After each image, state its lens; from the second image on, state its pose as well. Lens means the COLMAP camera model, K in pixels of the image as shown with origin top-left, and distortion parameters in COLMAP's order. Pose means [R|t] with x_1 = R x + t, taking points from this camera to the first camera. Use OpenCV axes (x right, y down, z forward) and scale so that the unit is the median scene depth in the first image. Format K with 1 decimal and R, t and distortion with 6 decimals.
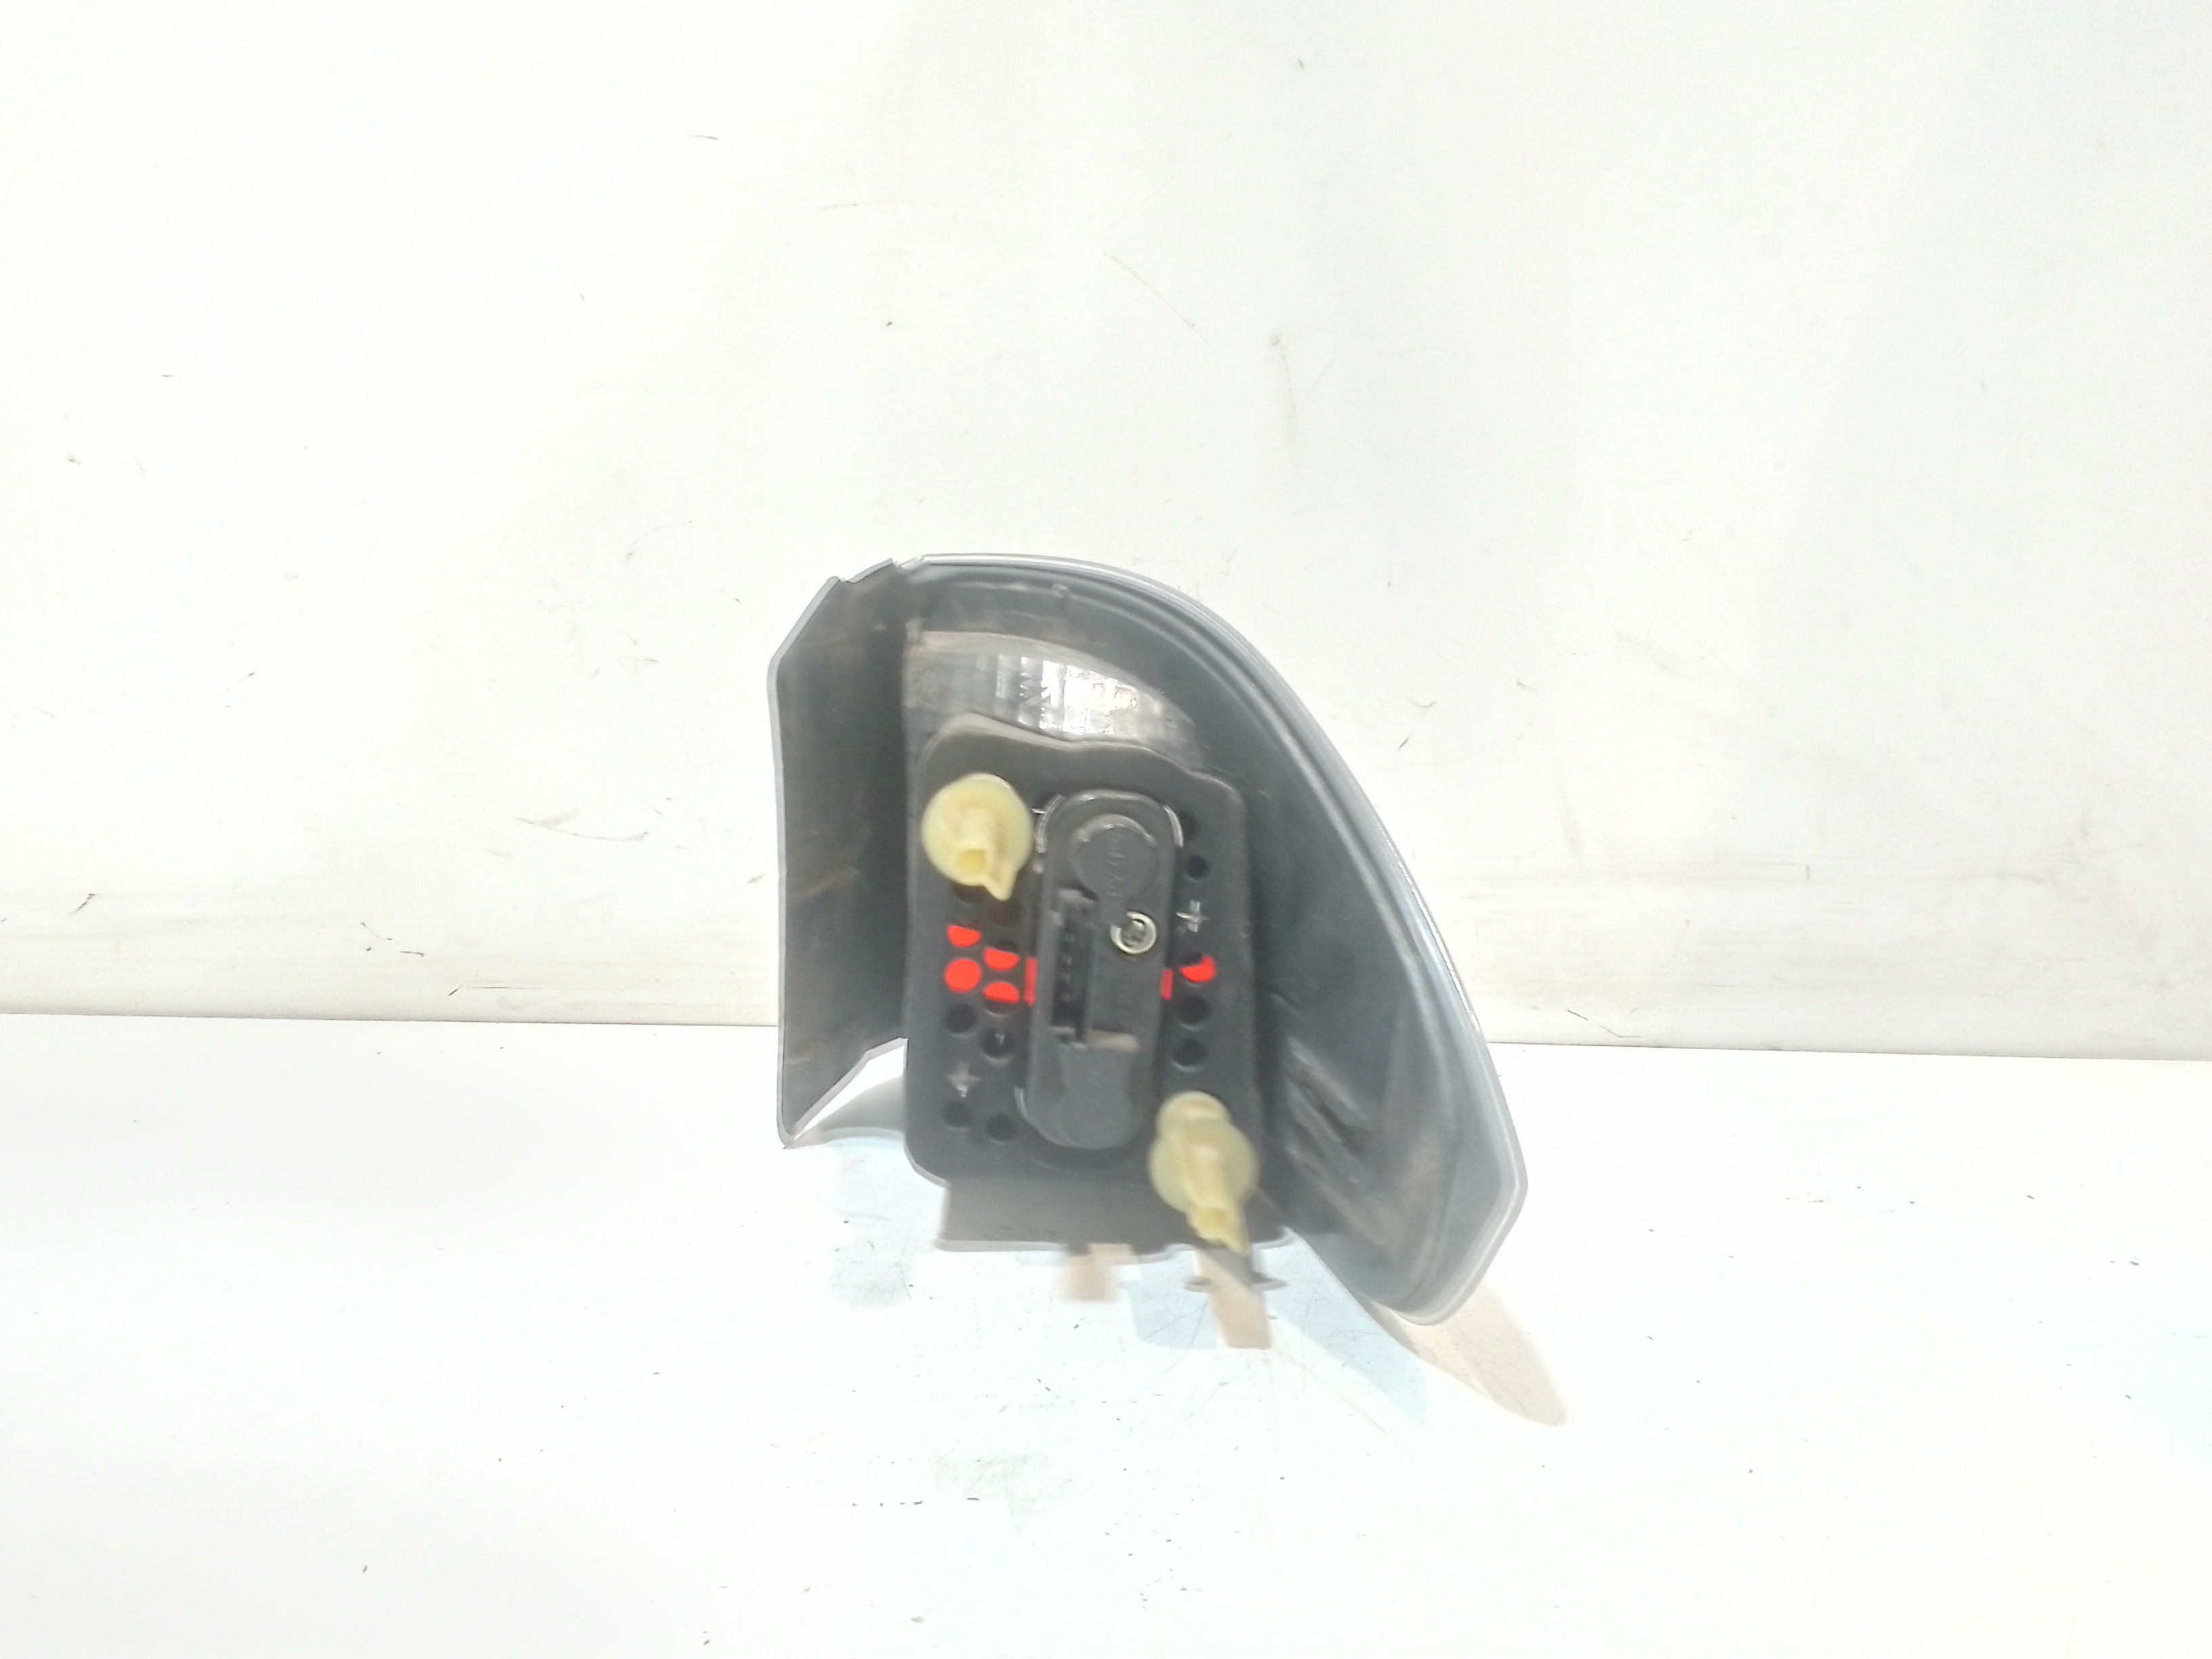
lens RADIAL K [[1775.7, 0, 1099.2], [0, 1775.7, 794.6], [0, 0, 1]] dist [0.069662, -0.105766]
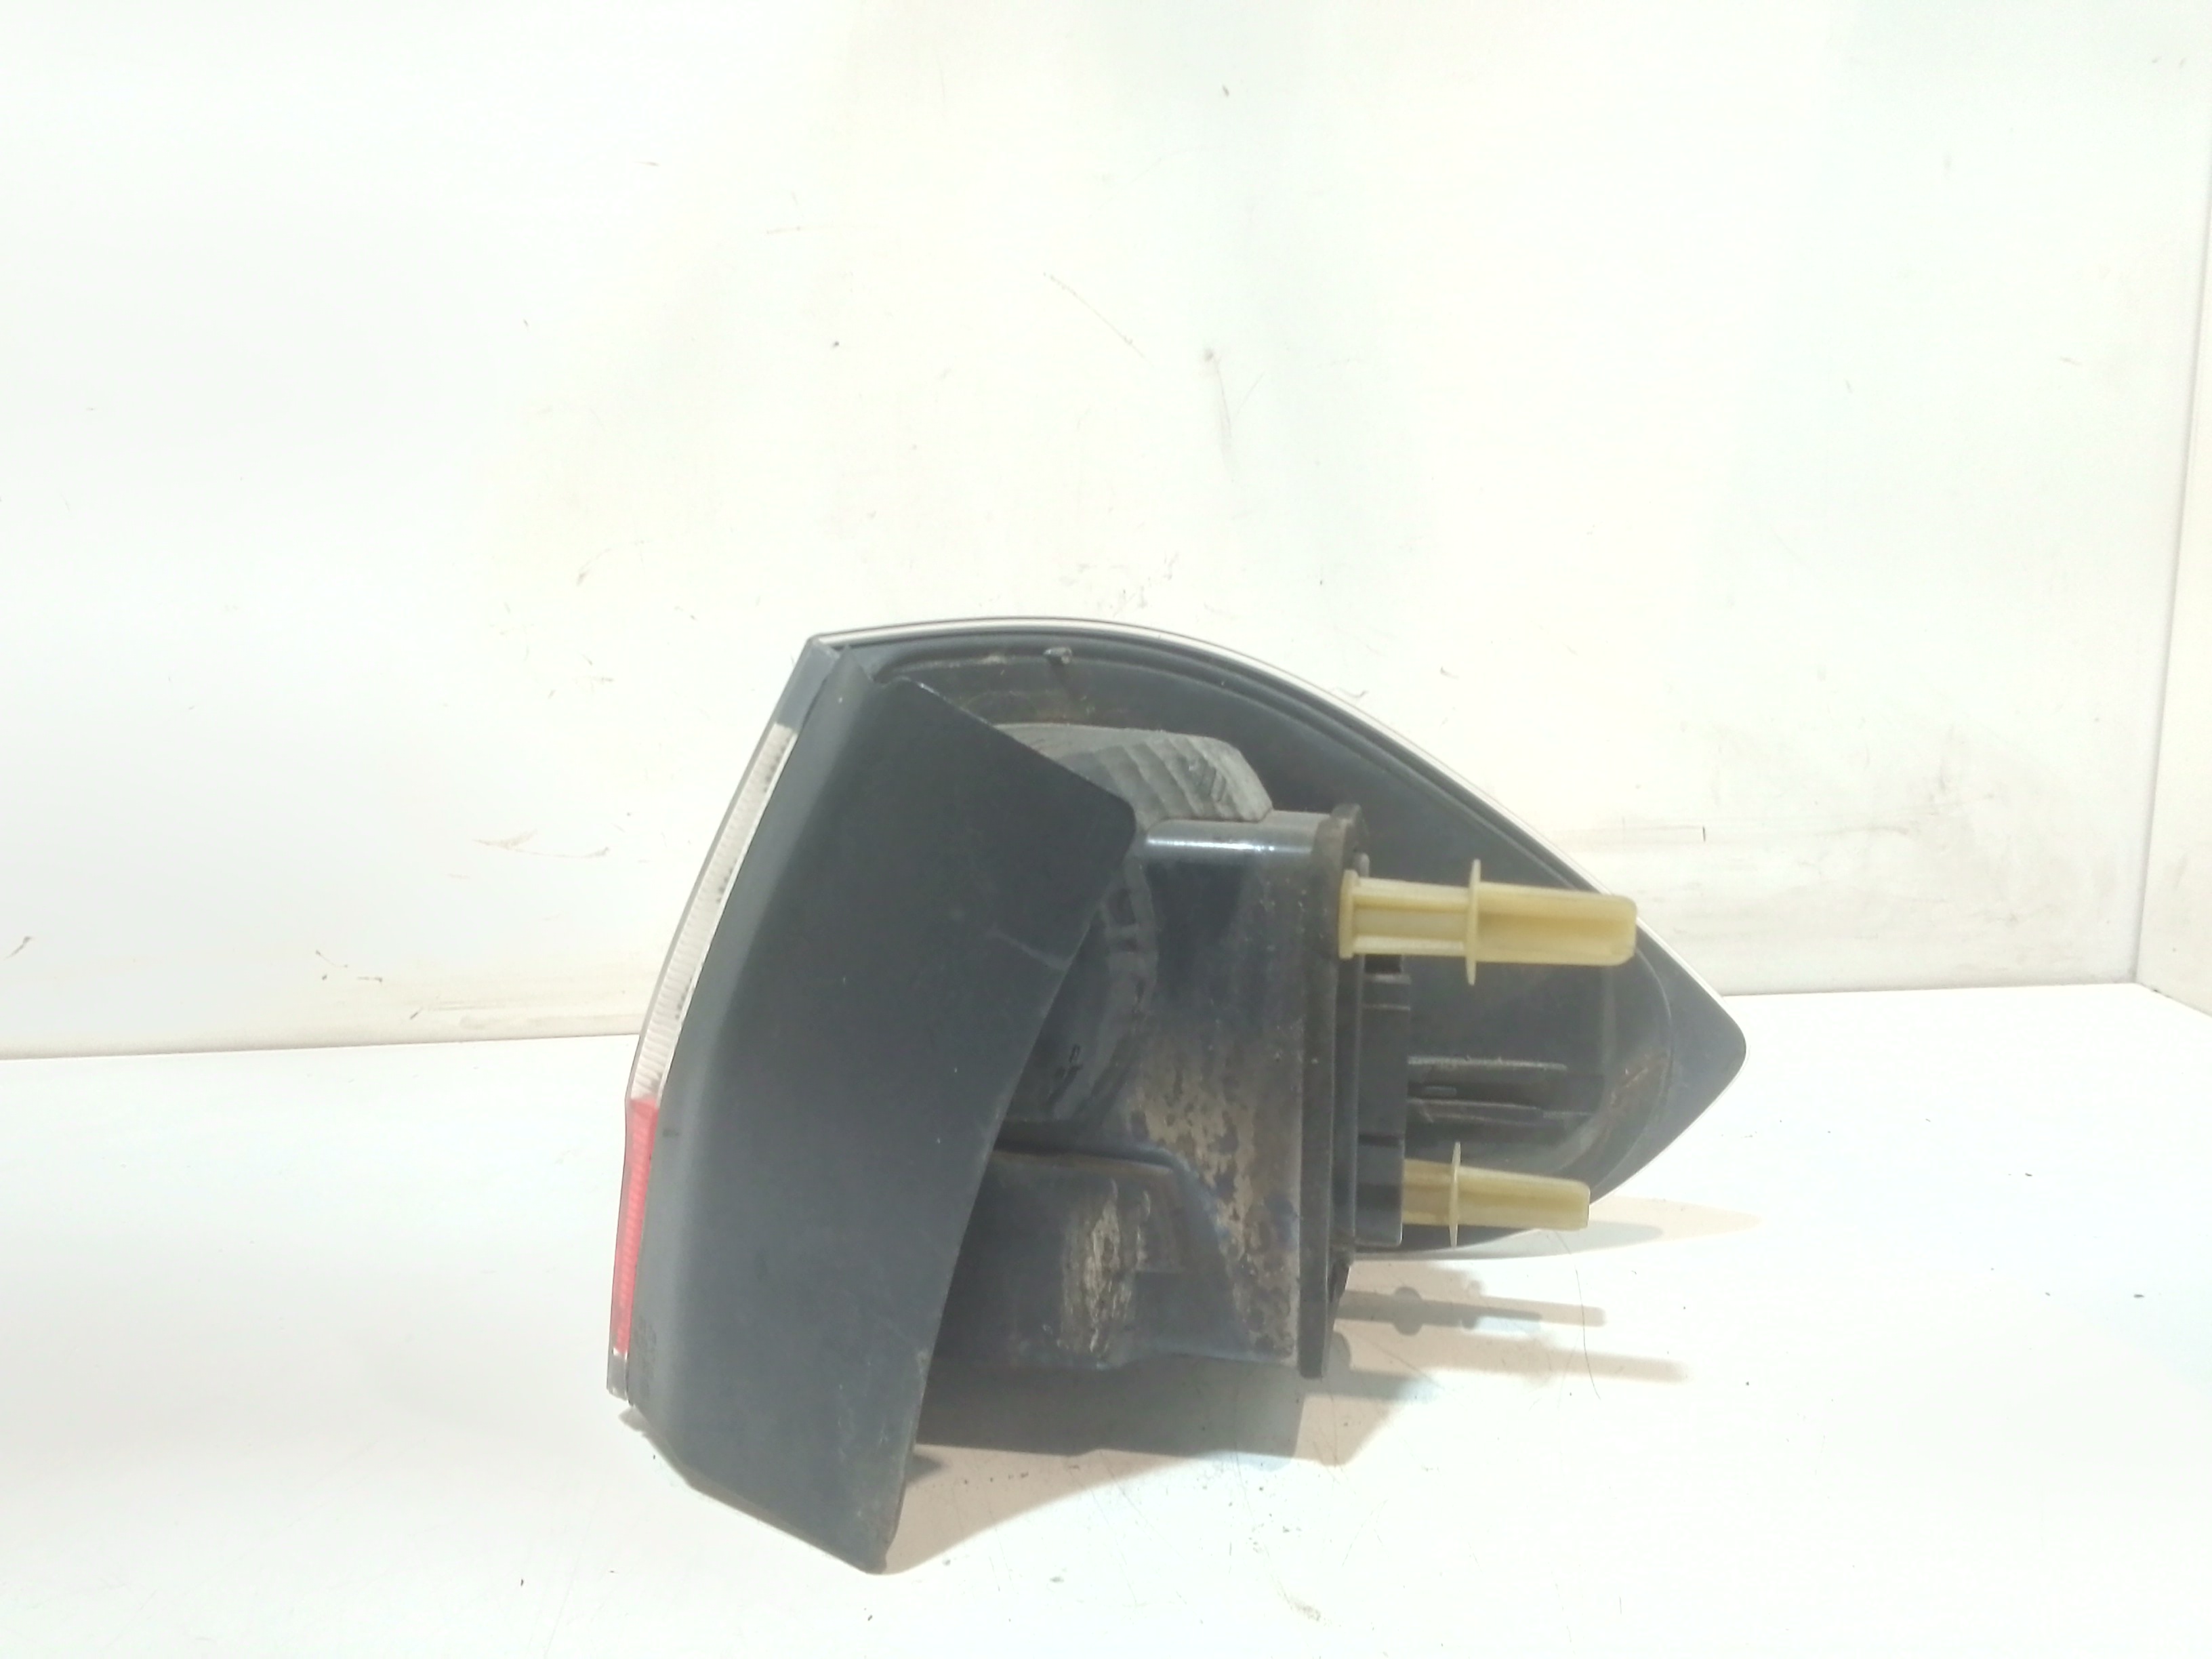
lens RADIAL K [[1775.7, 0, 1116.4], [0, 1775.7, 797.2], [0, 0, 1]] dist [0.069662, -0.105766]
pose [[0.992771, -0.044704, 0.111386, -0.080345], [0.042048, 0.998775, 0.026085, -0.022598], [-0.112416, -0.021213, 0.993435, -0.041794]]
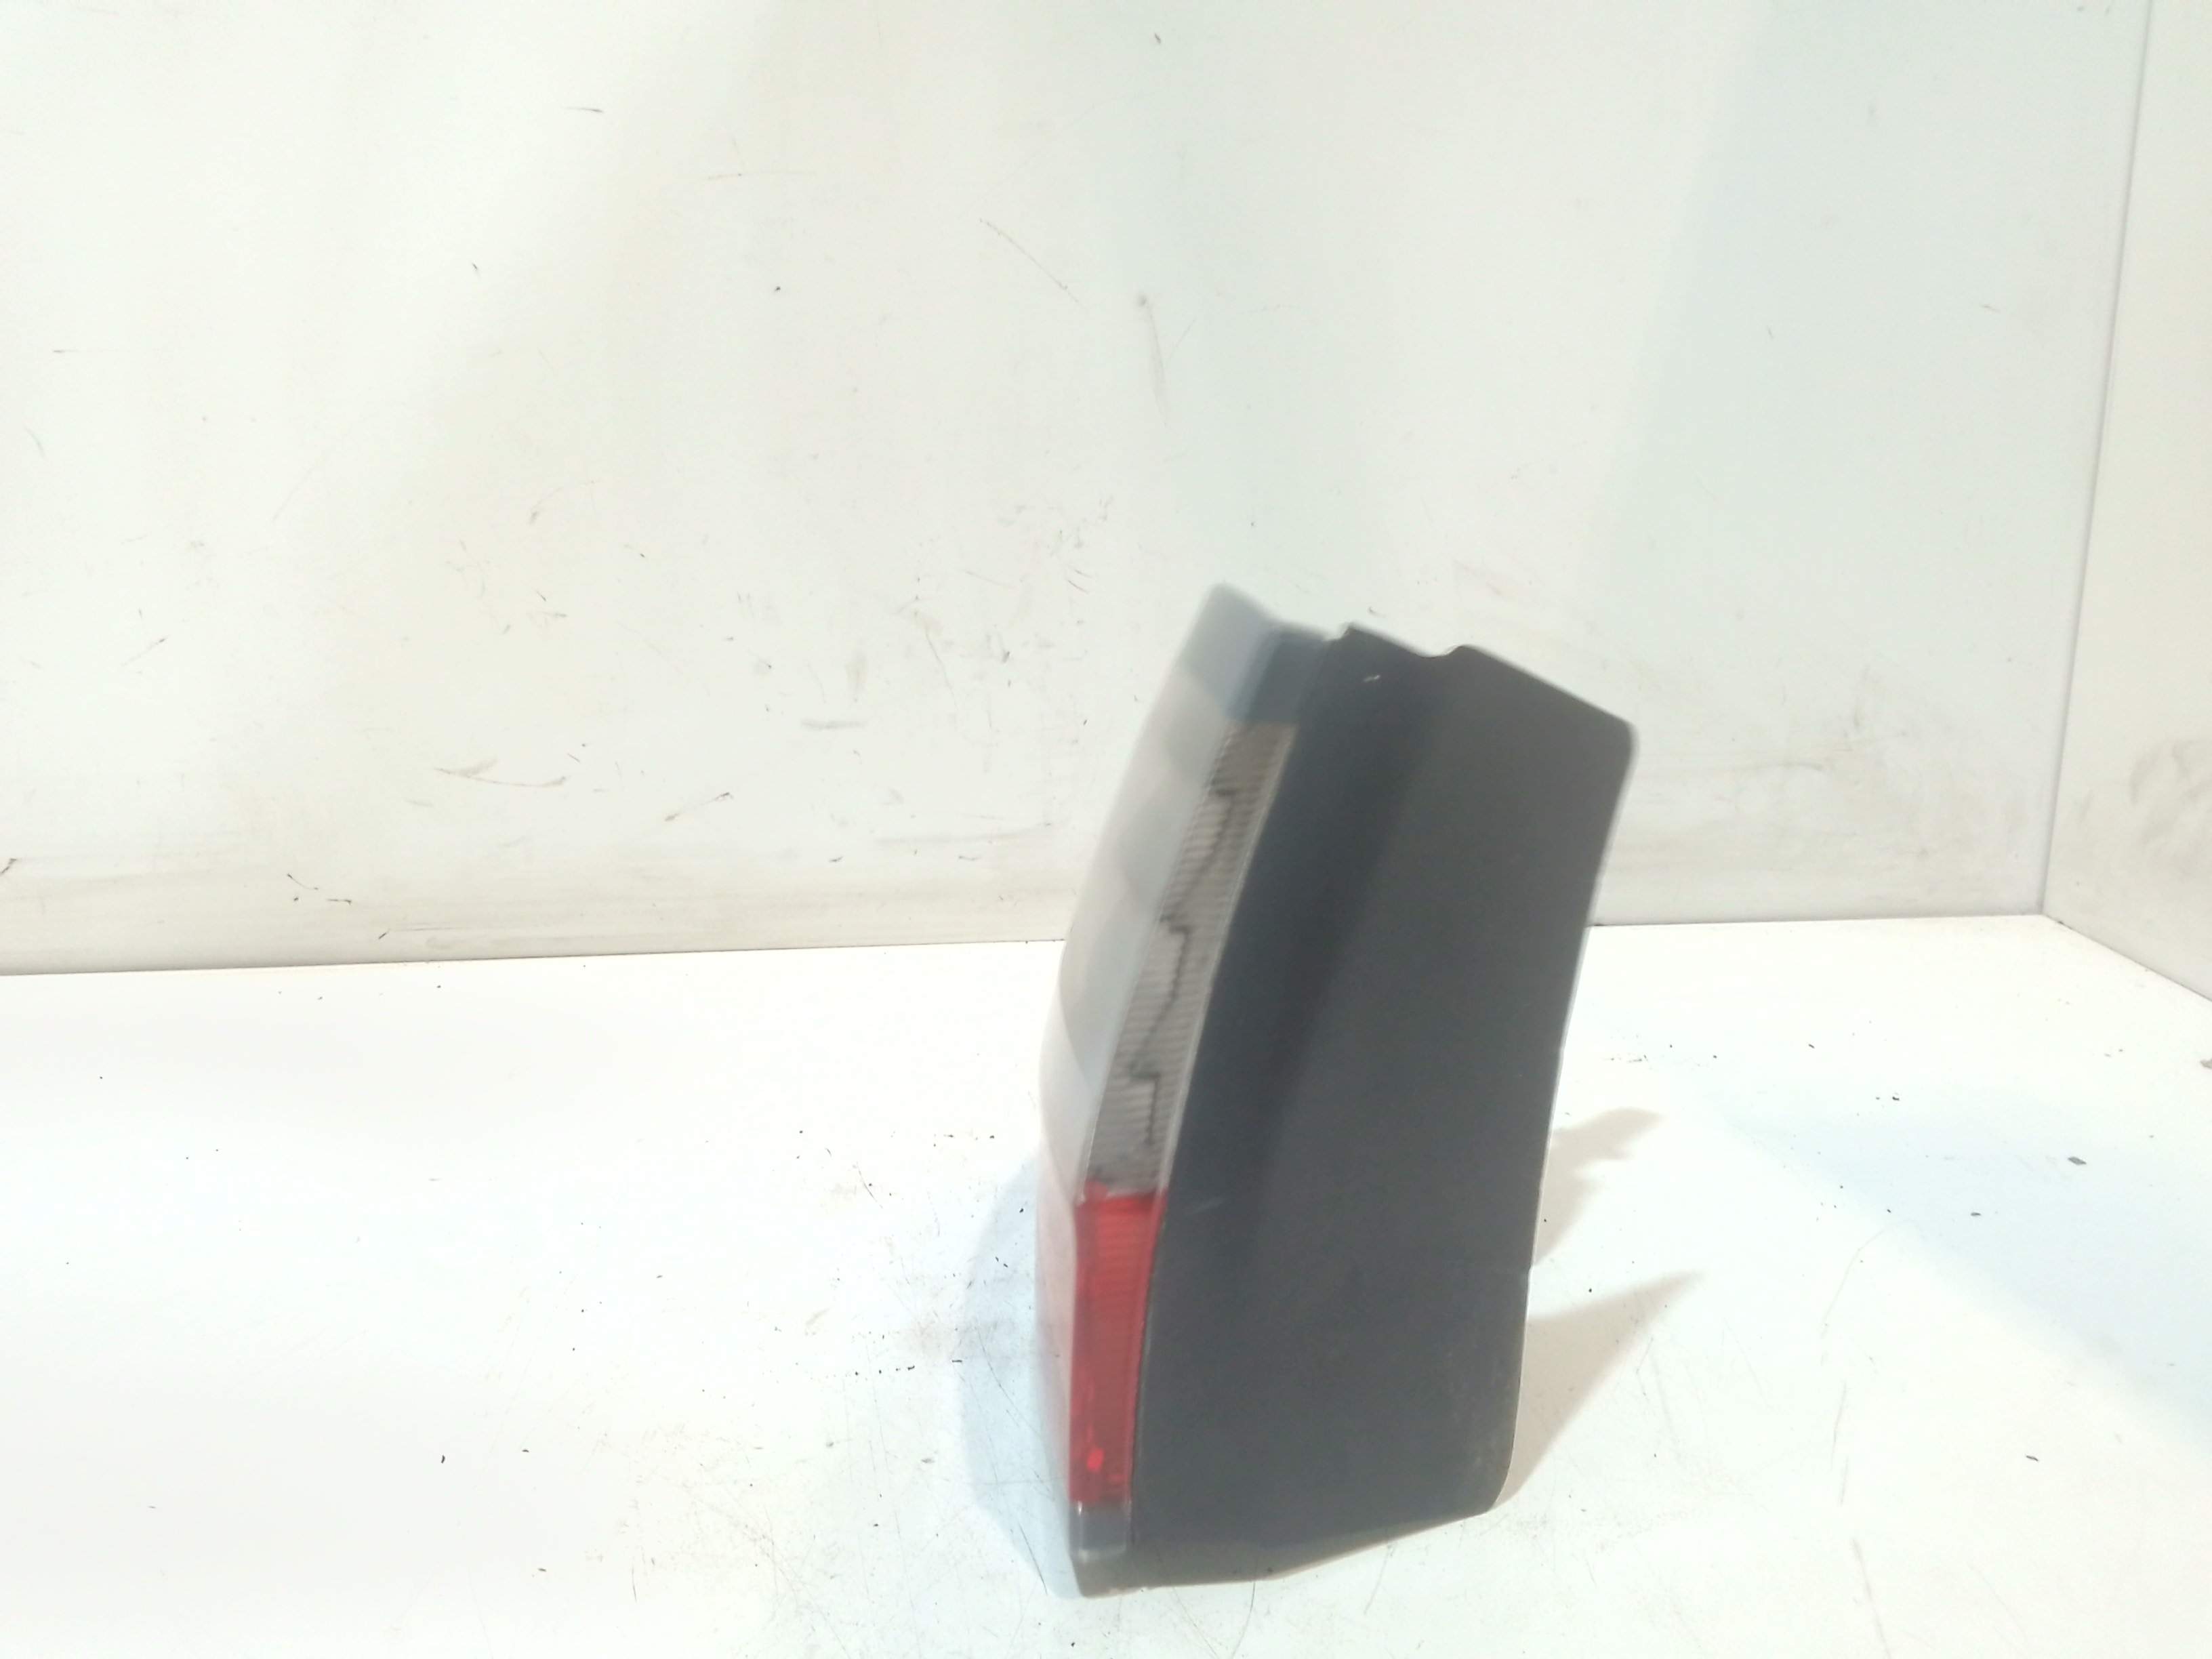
lens RADIAL K [[1775.7, 0, 1108.3], [0, 1775.7, 804.2], [0, 0, 1]] dist [0.069662, -0.105766]
pose [[0.994065, -0.044487, 0.099275, -0.040247], [0.036851, 0.996314, 0.077464, -0.033890], [-0.102355, -0.073346, 0.992040, -0.085659]]
